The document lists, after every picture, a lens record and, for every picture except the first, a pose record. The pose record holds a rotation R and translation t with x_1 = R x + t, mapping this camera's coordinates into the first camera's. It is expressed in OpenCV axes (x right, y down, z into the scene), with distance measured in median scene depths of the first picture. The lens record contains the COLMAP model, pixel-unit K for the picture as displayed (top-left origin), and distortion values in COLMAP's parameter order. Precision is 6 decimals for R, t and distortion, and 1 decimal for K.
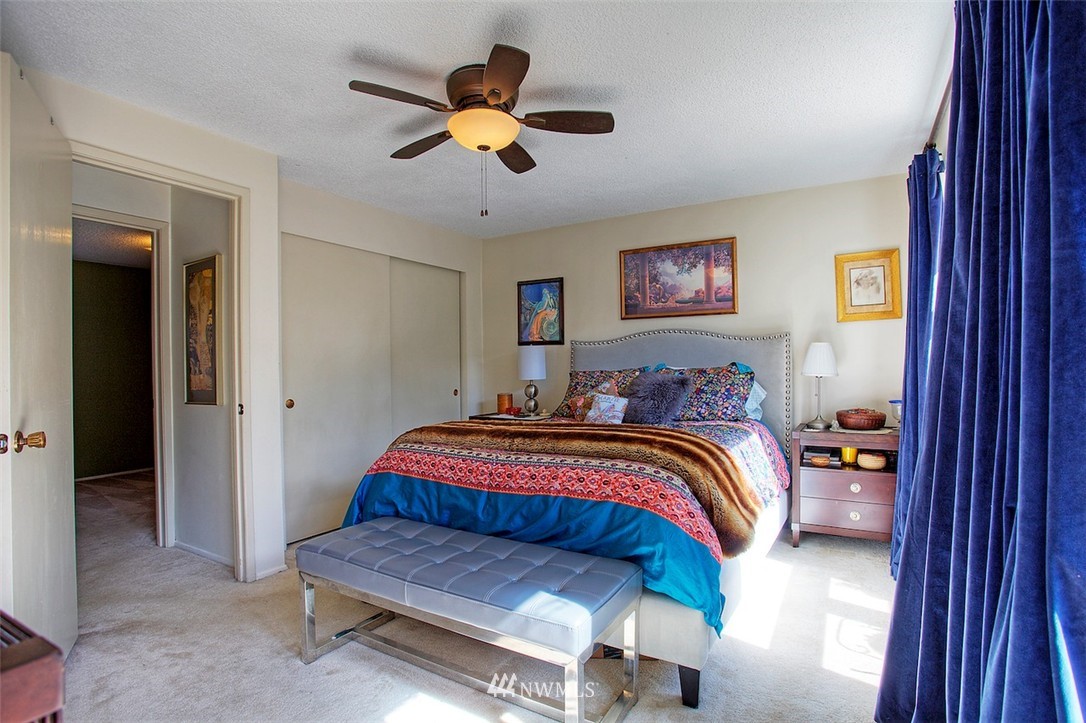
lens RADIAL K [[529.0, 0, 551.5], [0, 529.0, 366.2], [0, 0, 1]] dist [-0.080890, 0.035641]
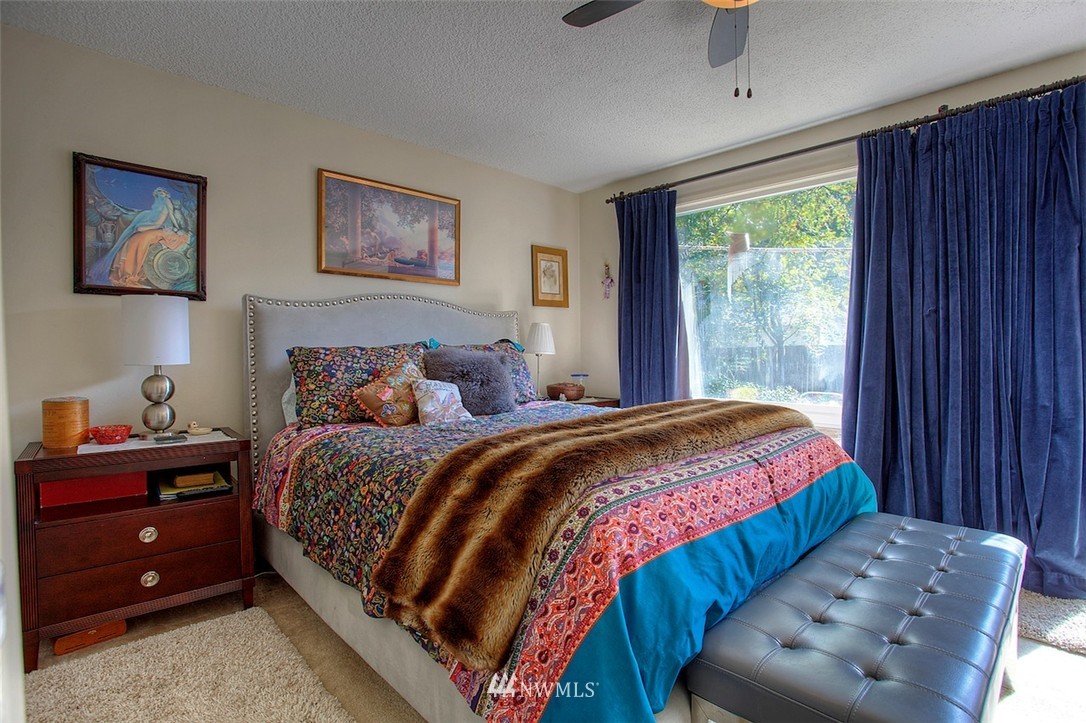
lens RADIAL K [[529.0, 0, 551.5], [0, 529.0, 366.2], [0, 0, 1]] dist [-0.080890, 0.035641]
pose [[0.266201, -0.020022, 0.963709, -0.397436], [-0.007873, 0.999706, 0.022944, 0.012197], [-0.963885, -0.013695, 0.265965, 0.508631]]
